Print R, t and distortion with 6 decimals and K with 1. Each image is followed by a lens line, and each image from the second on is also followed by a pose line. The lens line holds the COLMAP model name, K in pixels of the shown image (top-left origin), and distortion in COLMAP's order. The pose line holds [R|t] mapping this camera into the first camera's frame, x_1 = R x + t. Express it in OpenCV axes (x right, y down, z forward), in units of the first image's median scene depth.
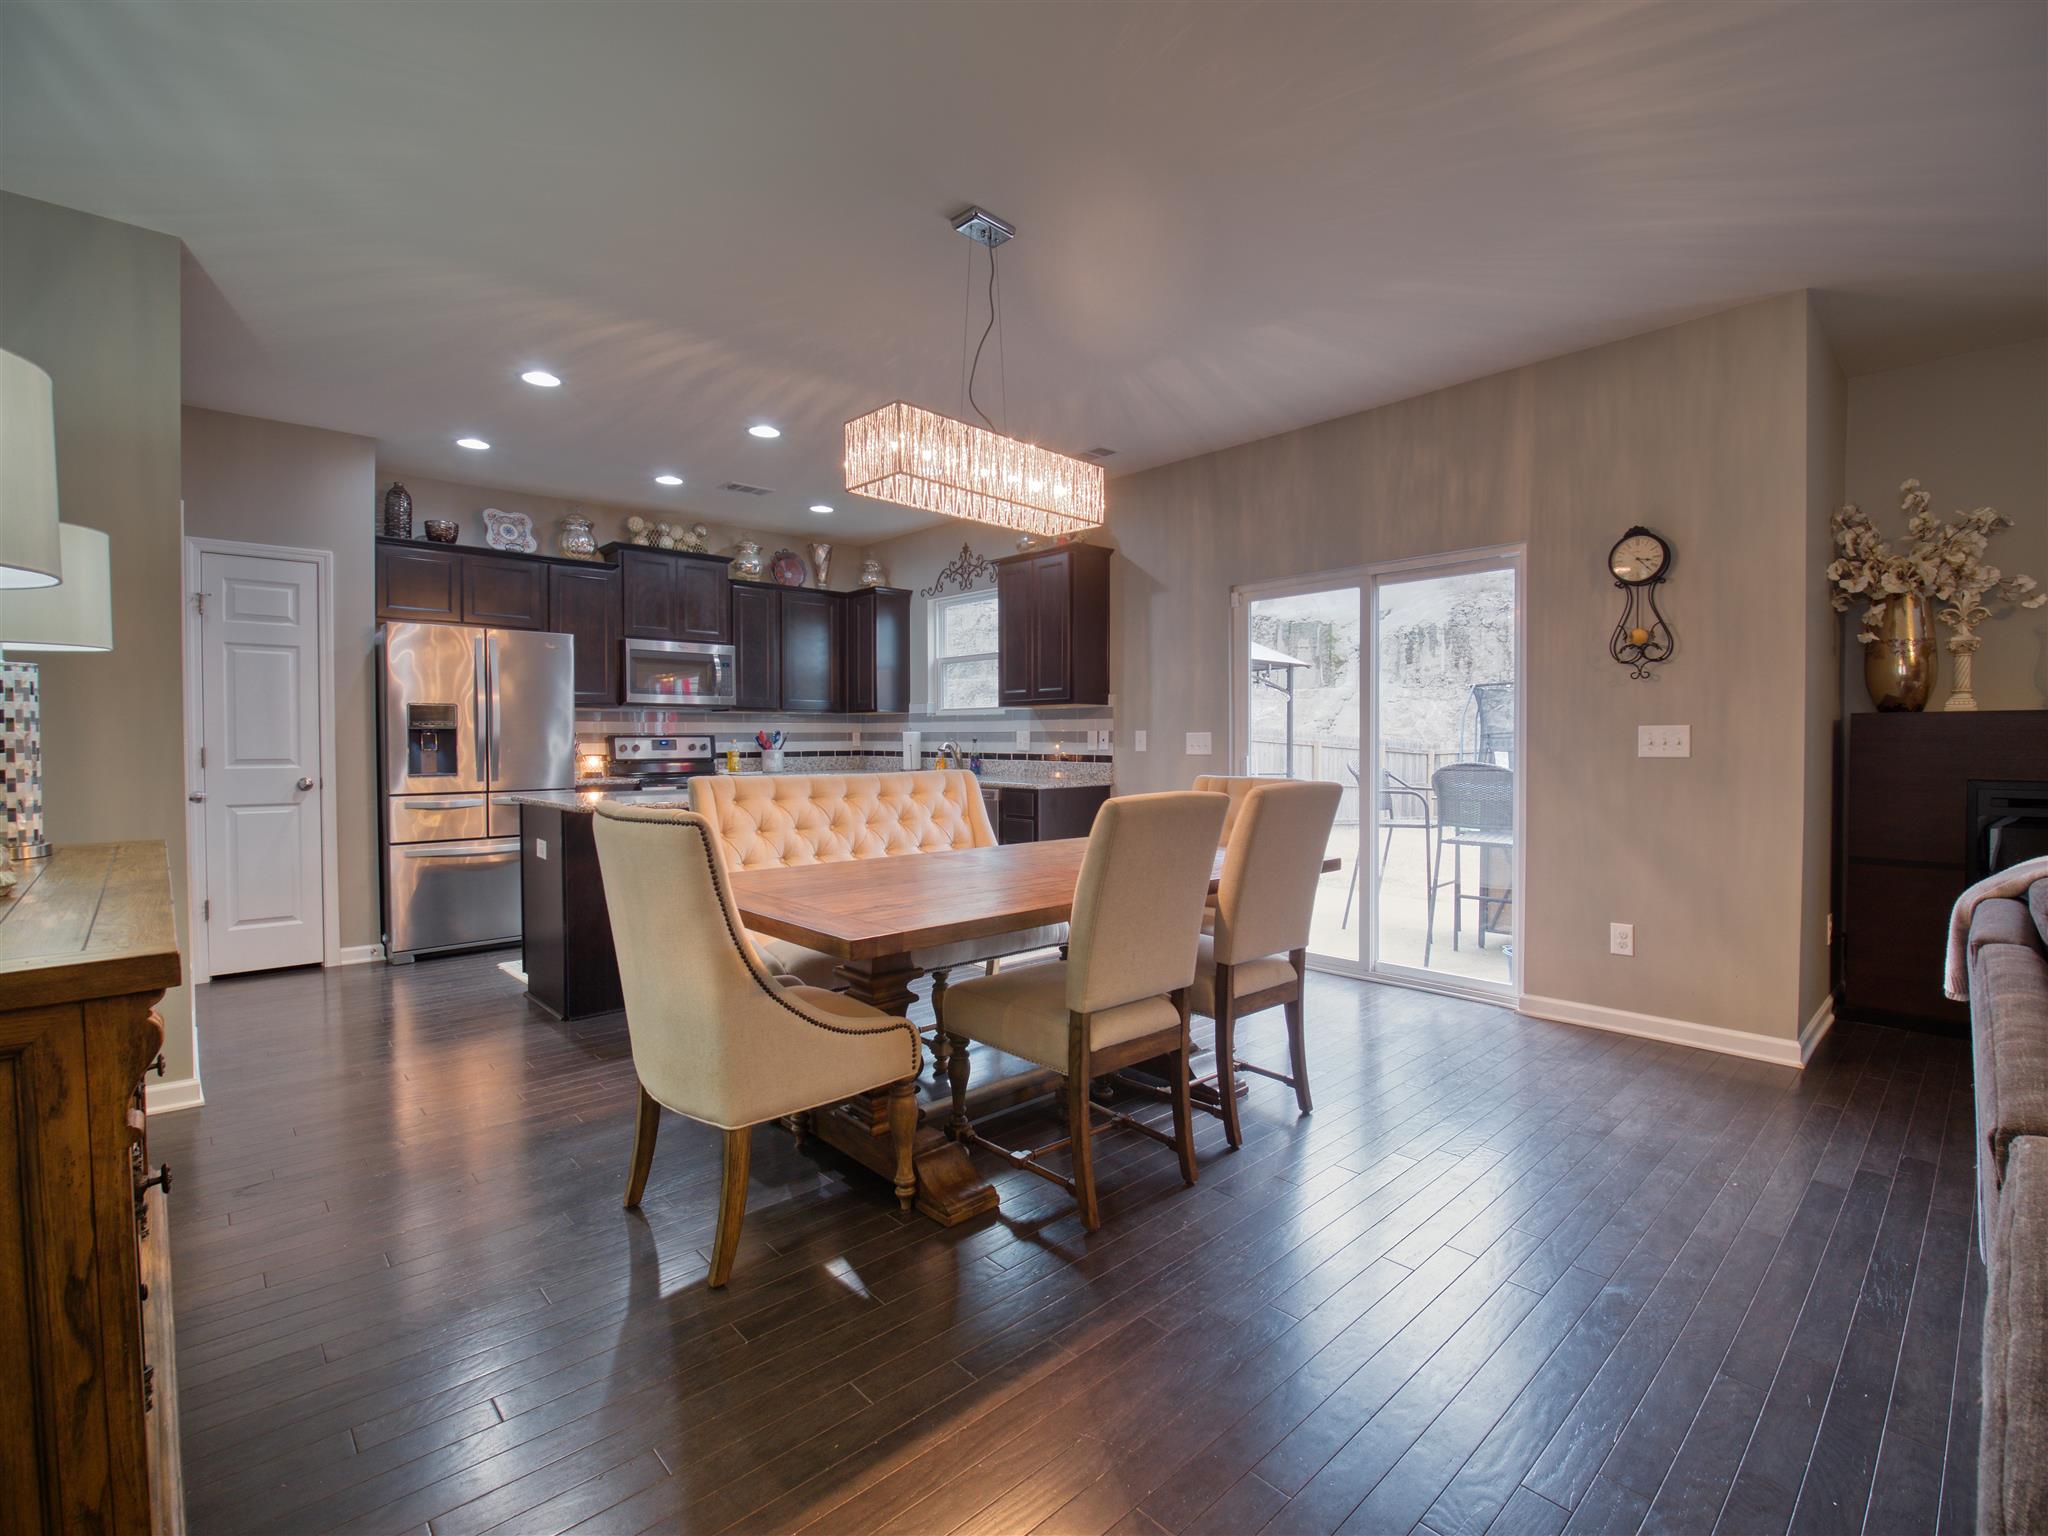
lens RADIAL K [[928.5, 0, 1013.7], [0, 928.5, 757.8], [0, 0, 1]] dist [-0.014777, -0.003674]
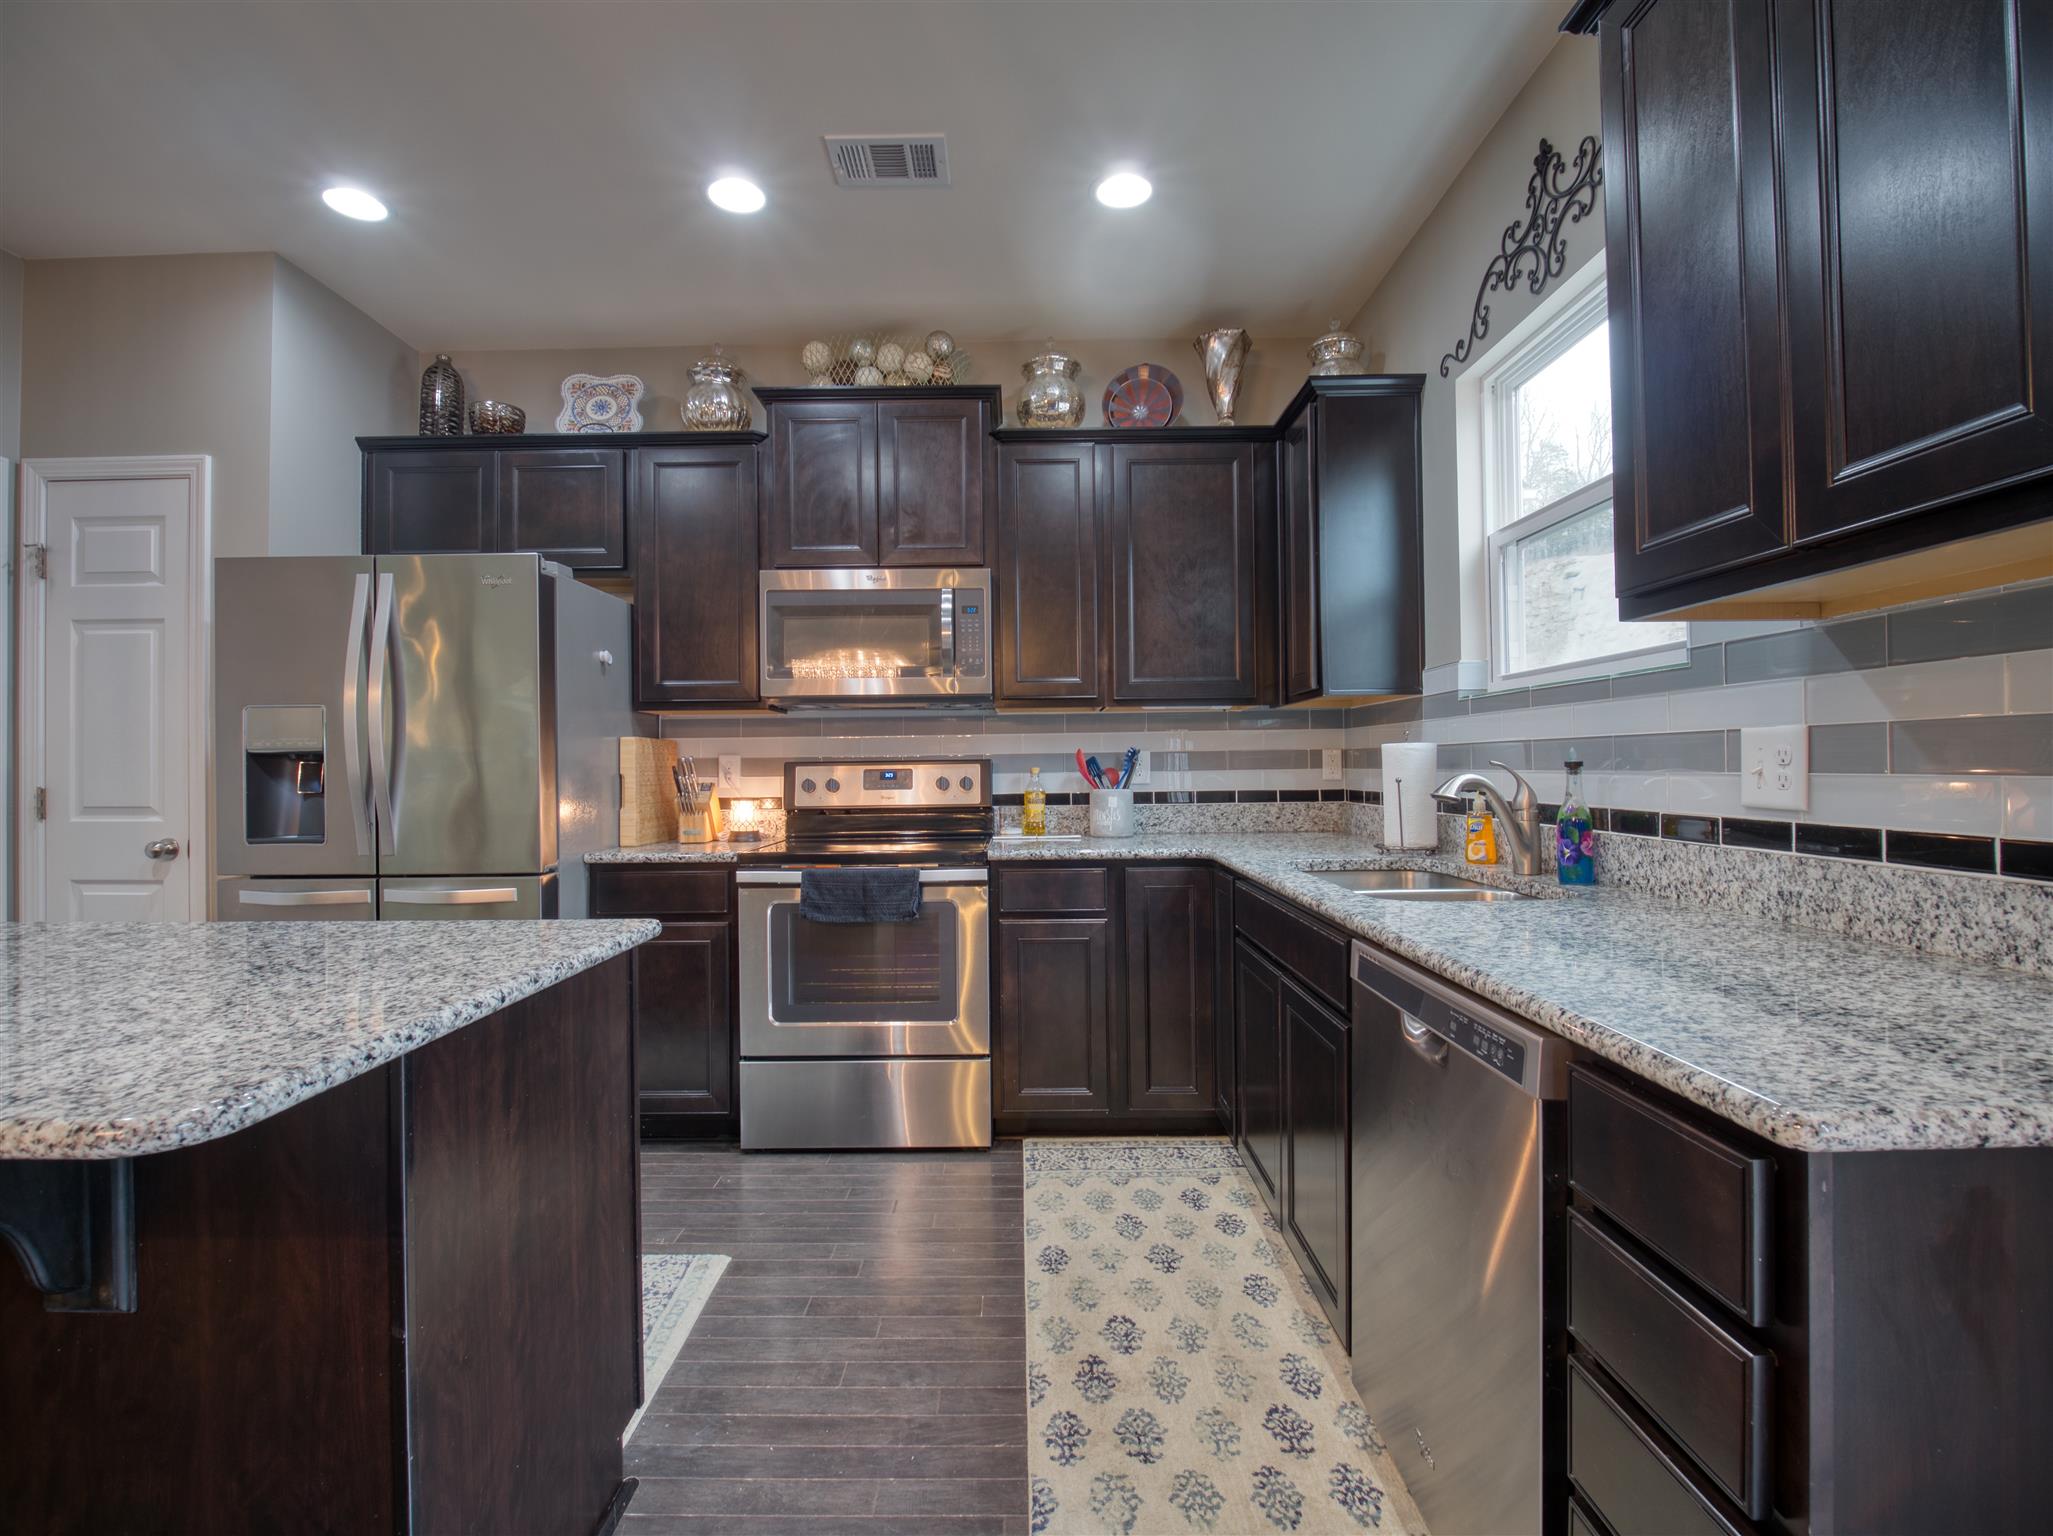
lens RADIAL K [[930.7, 0, 1016.2], [0, 930.7, 757.8], [0, 0, 1]] dist [-0.014777, -0.003674]
pose [[0.736871, -0.013102, -0.675907, 0.026367], [-0.005080, 0.999677, -0.024916, -0.014070], [0.676015, 0.021794, 0.736566, 0.710615]]
